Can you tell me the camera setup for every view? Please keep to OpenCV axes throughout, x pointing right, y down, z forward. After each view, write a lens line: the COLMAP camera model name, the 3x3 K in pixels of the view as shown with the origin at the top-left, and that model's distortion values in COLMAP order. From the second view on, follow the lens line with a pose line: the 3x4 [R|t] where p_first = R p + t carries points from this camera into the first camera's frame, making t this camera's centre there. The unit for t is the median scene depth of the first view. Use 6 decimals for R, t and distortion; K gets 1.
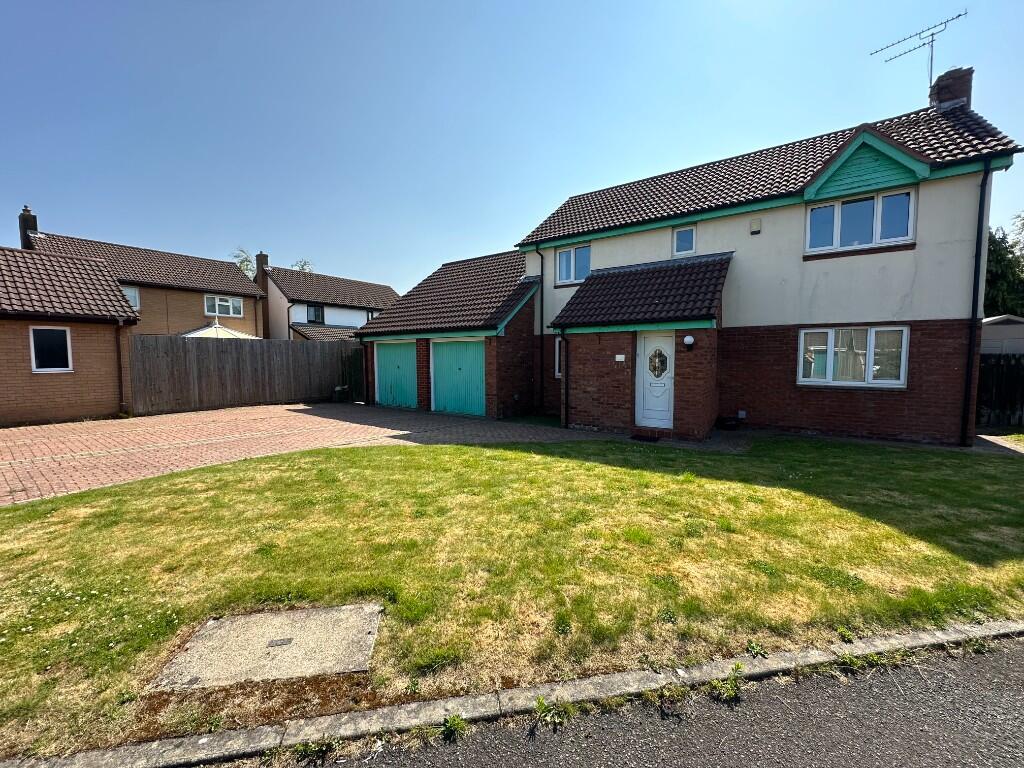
lens RADIAL K [[408.4, 0, 511.5], [0, 408.4, 384.0], [0, 0, 1]] dist [-0.011201, 0.000854]
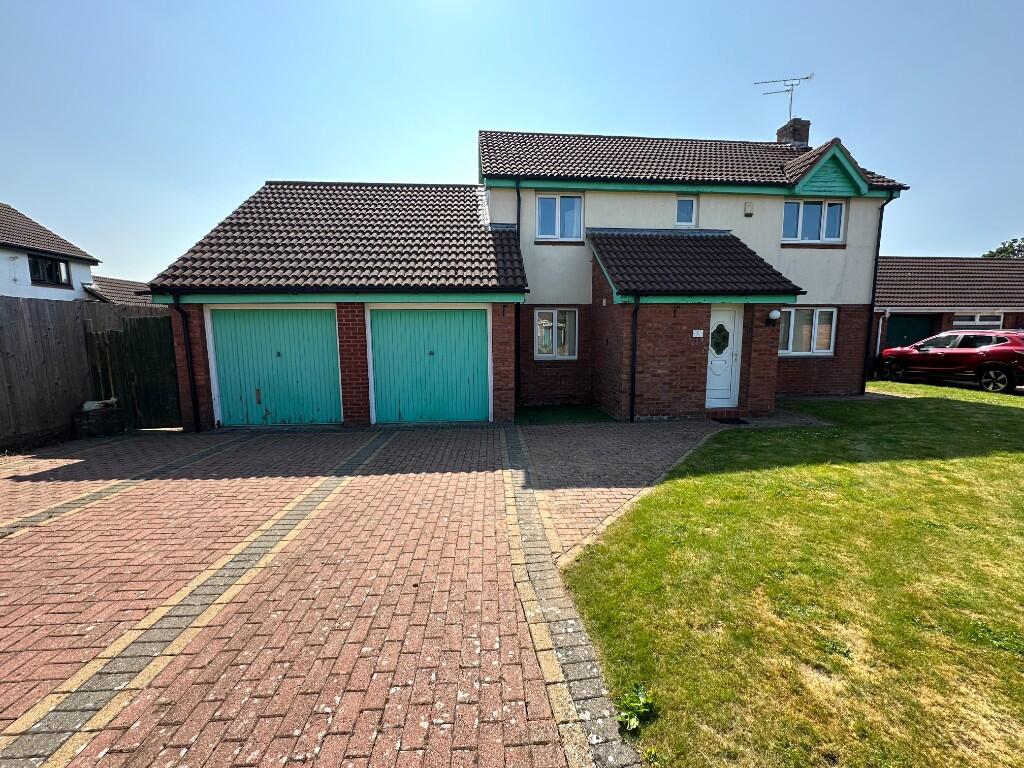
lens RADIAL K [[408.4, 0, 515.4], [0, 408.4, 384.2], [0, 0, 1]] dist [-0.011201, 0.000854]
pose [[0.760383, -0.084767, 0.643919, -0.568719], [0.048799, 0.996100, 0.073503, -0.037374], [-0.647639, -0.024468, 0.761554, 0.553342]]
